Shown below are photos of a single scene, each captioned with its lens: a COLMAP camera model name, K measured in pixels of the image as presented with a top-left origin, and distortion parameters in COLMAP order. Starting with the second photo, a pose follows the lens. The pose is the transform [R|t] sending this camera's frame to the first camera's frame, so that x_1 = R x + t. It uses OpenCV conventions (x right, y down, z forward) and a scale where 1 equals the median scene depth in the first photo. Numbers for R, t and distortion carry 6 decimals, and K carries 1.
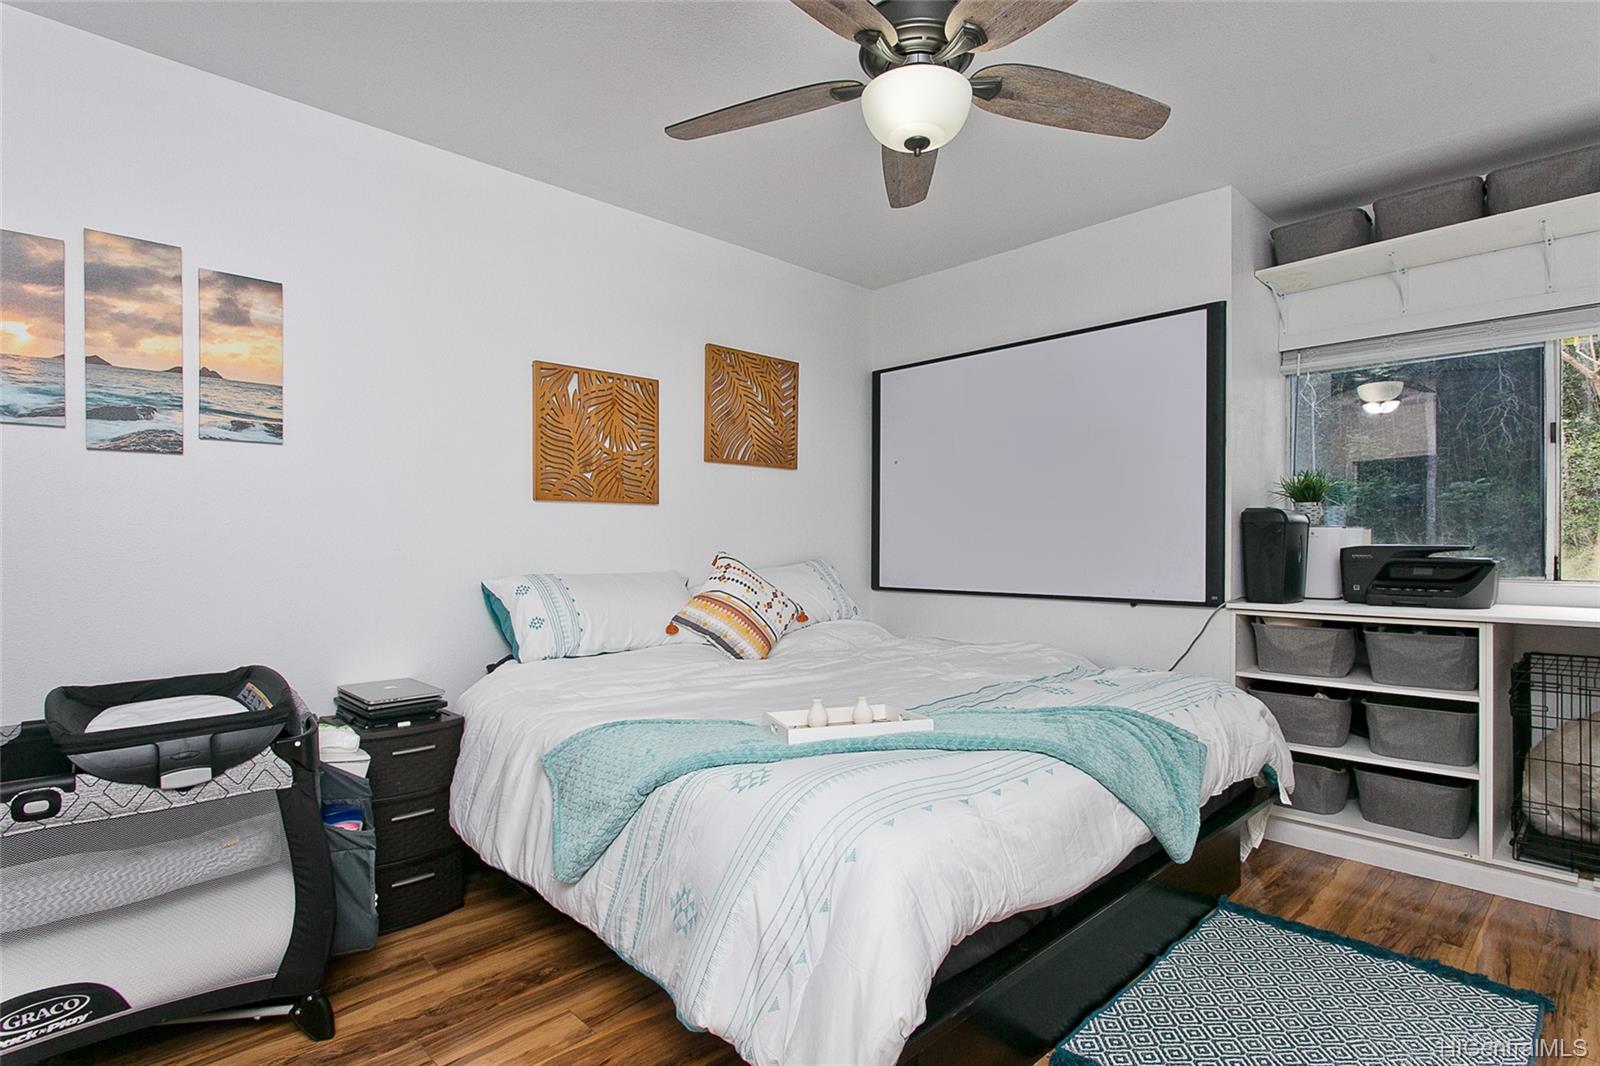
lens RADIAL K [[772.5, 0, 796.9], [0, 772.5, 538.0], [0, 0, 1]] dist [0.001020, 0.002889]
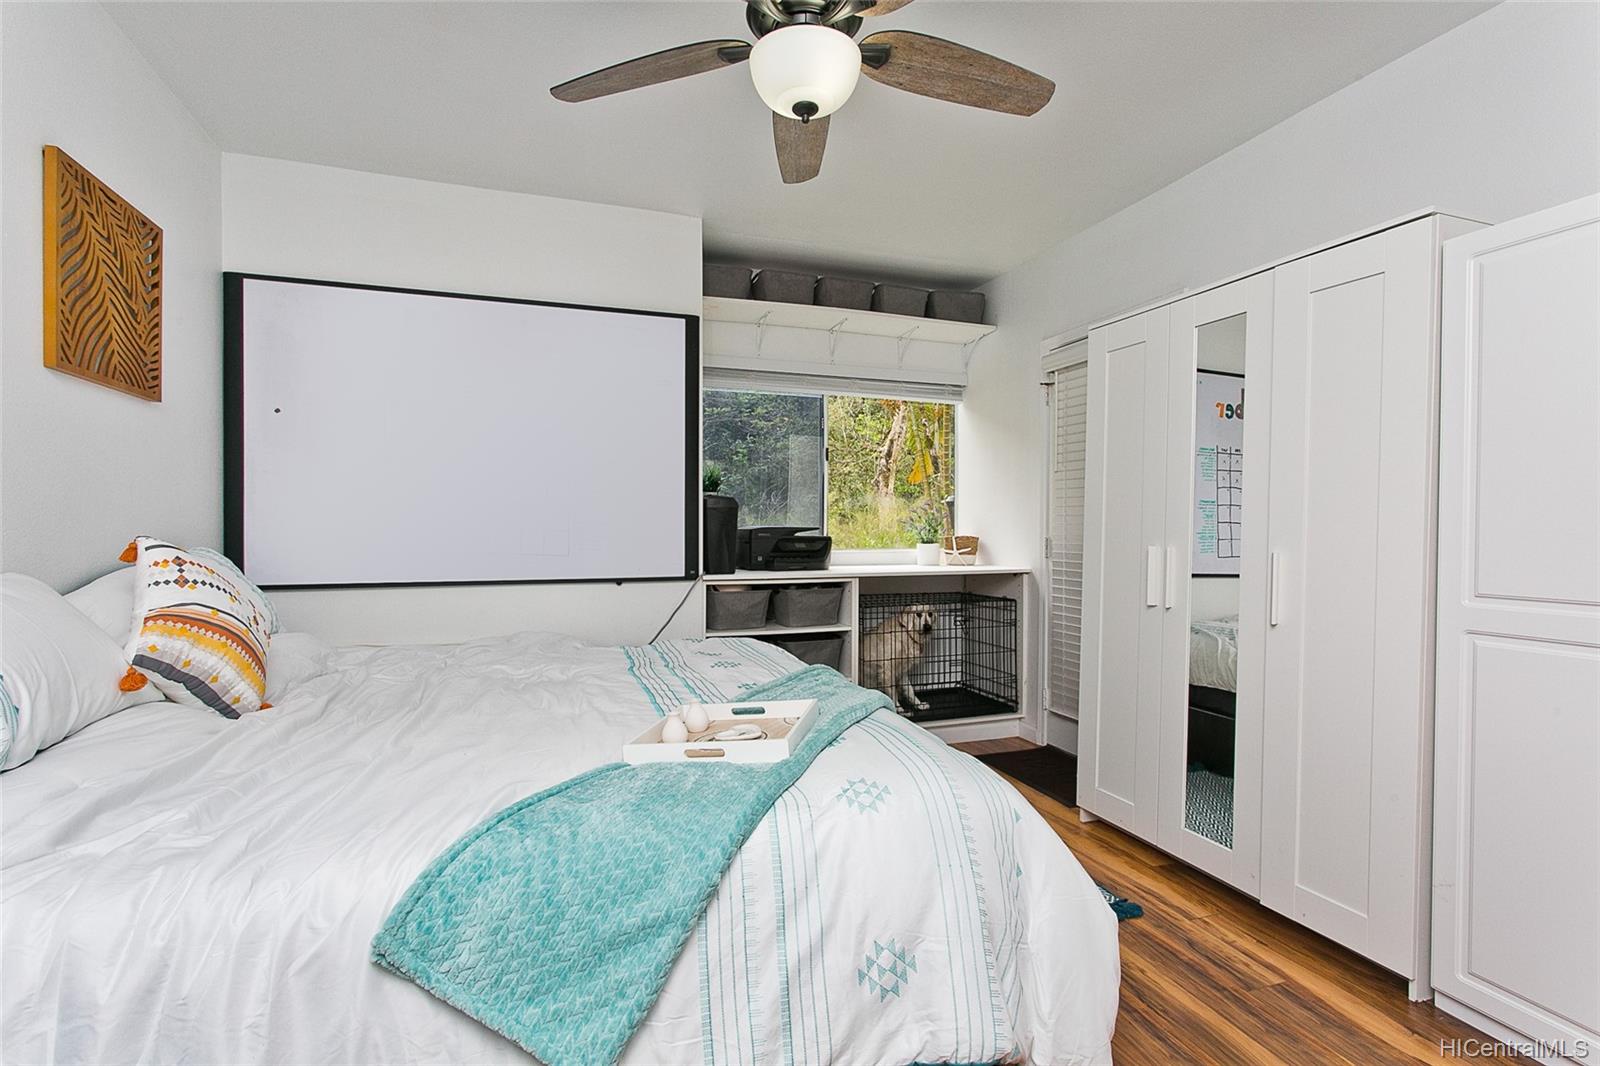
lens RADIAL K [[772.5, 0, 793.8], [0, 772.5, 537.3], [0, 0, 1]] dist [0.001020, 0.002889]
pose [[0.448199, -0.010077, 0.893877, -0.425547], [-0.007334, 0.999861, 0.014949, 0.007221], [-0.893904, -0.013256, 0.448063, 0.348214]]
